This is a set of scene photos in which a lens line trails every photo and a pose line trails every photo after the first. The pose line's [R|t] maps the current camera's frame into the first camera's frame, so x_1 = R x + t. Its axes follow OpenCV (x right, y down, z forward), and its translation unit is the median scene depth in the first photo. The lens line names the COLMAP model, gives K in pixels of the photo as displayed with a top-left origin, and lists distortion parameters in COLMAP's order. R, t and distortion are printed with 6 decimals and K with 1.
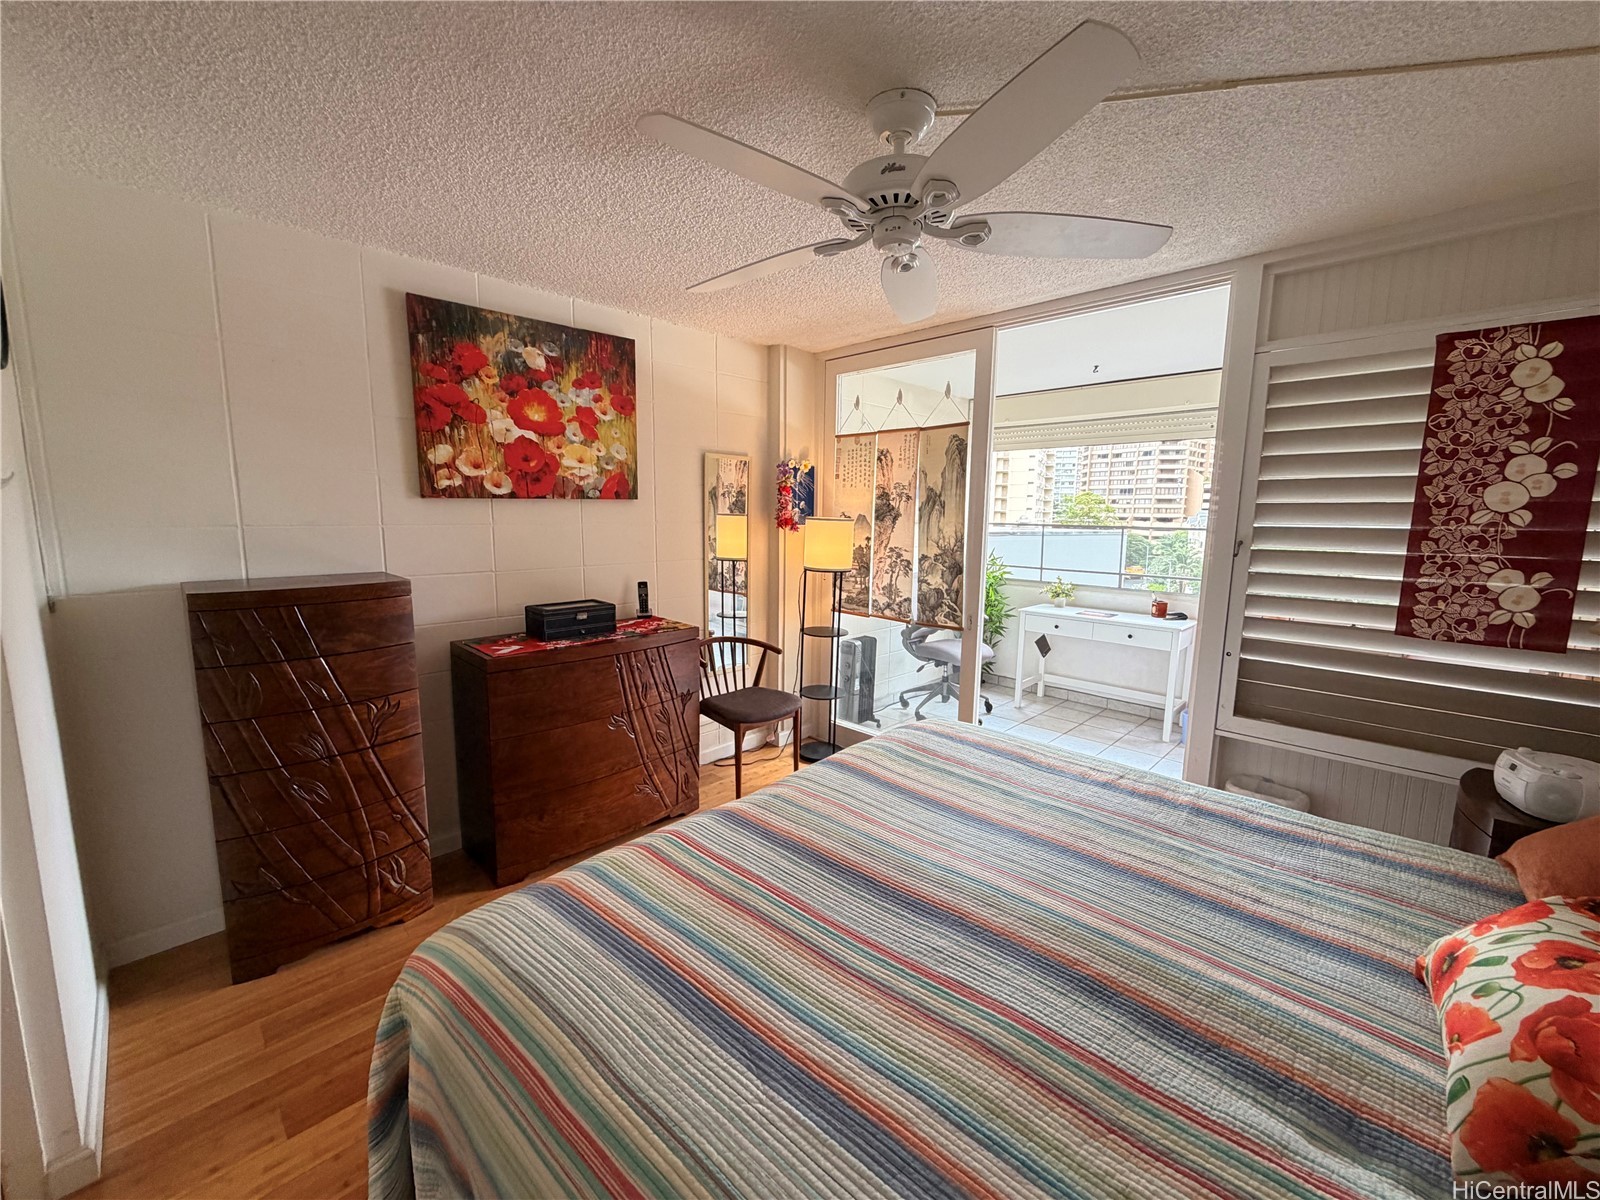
lens RADIAL K [[635.6, 0, 796.5], [0, 635.6, 599.4], [0, 0, 1]] dist [0.001445, 0.000117]
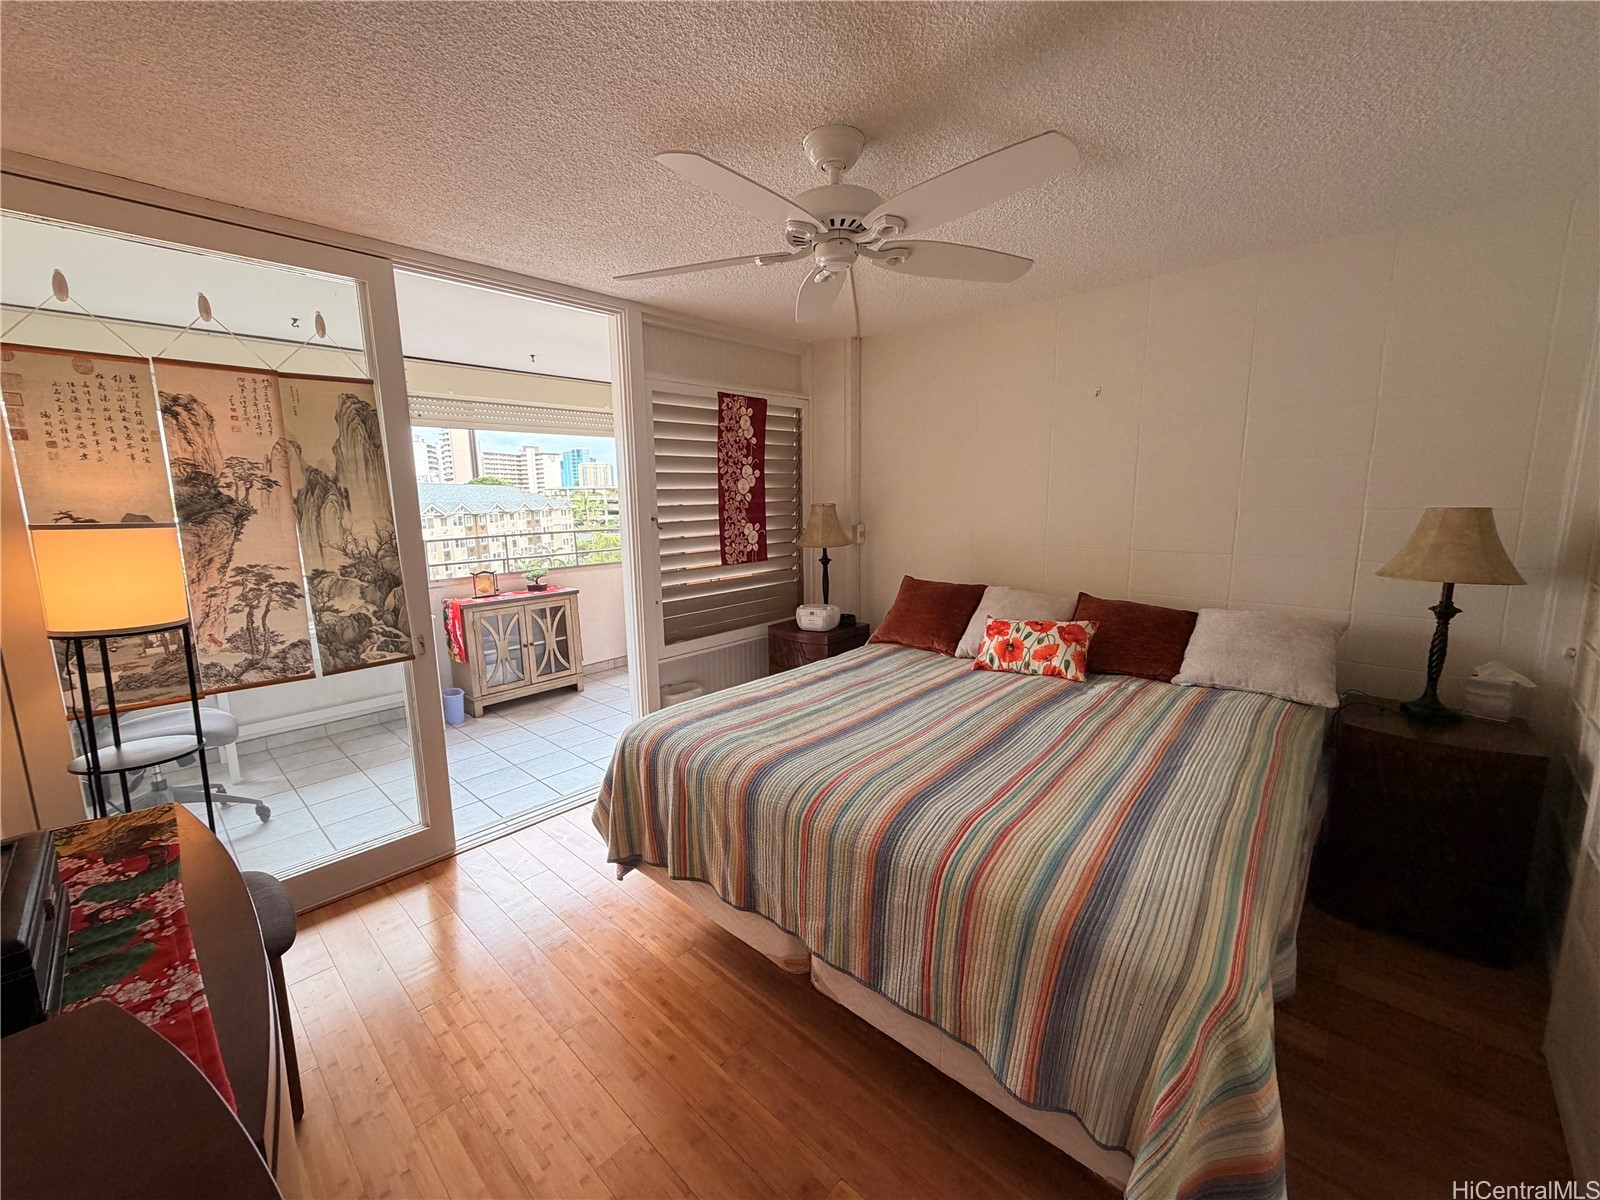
lens RADIAL K [[634.7, 0, 797.0], [0, 634.7, 596.5], [0, 0, 1]] dist [0.002252, 0.000101]
pose [[-0.031570, -0.167725, 0.985328, -0.625292], [0.153083, 0.973377, 0.170595, -0.106043], [-0.987709, 0.156222, -0.005054, 0.686662]]
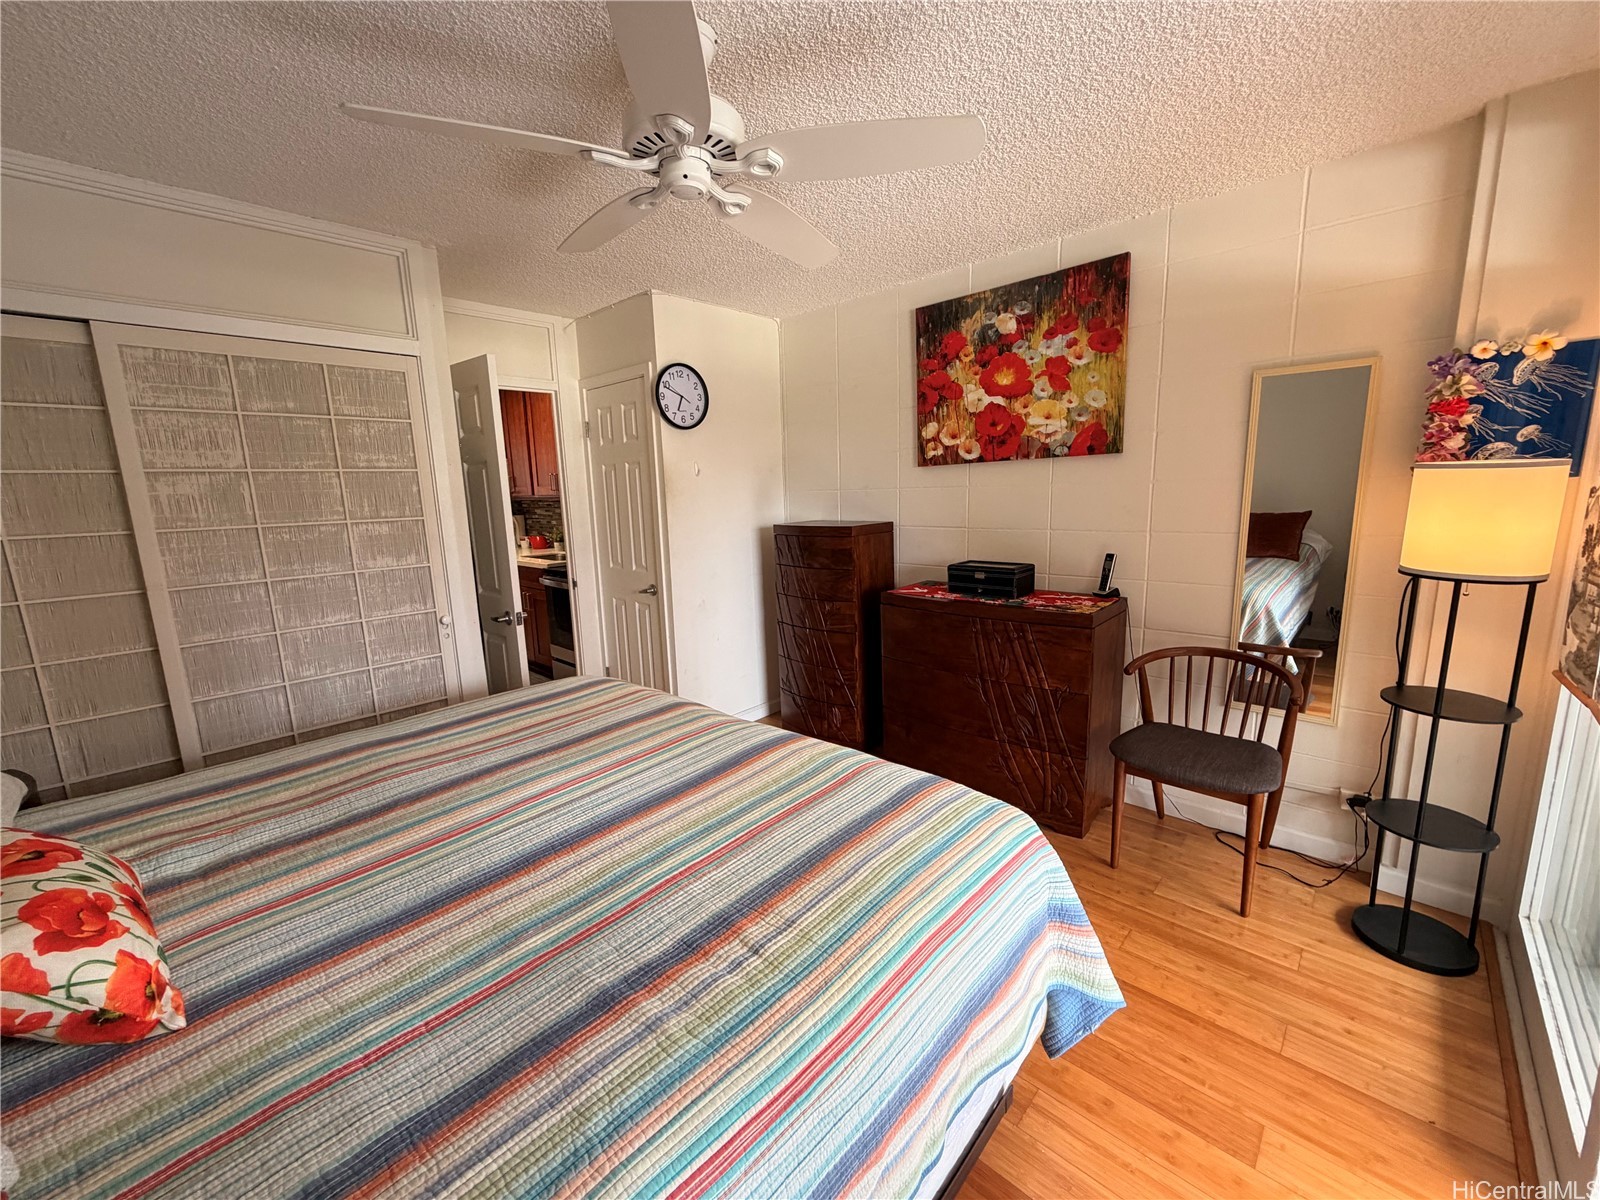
lens RADIAL K [[635.6, 0, 796.5], [0, 635.6, 599.4], [0, 0, 1]] dist [0.001445, 0.000117]
pose [[0.021697, 0.165101, -0.986038, 0.705313], [-0.106278, 0.981063, 0.161929, -0.073577], [0.994100, 0.101280, 0.038833, 0.697219]]
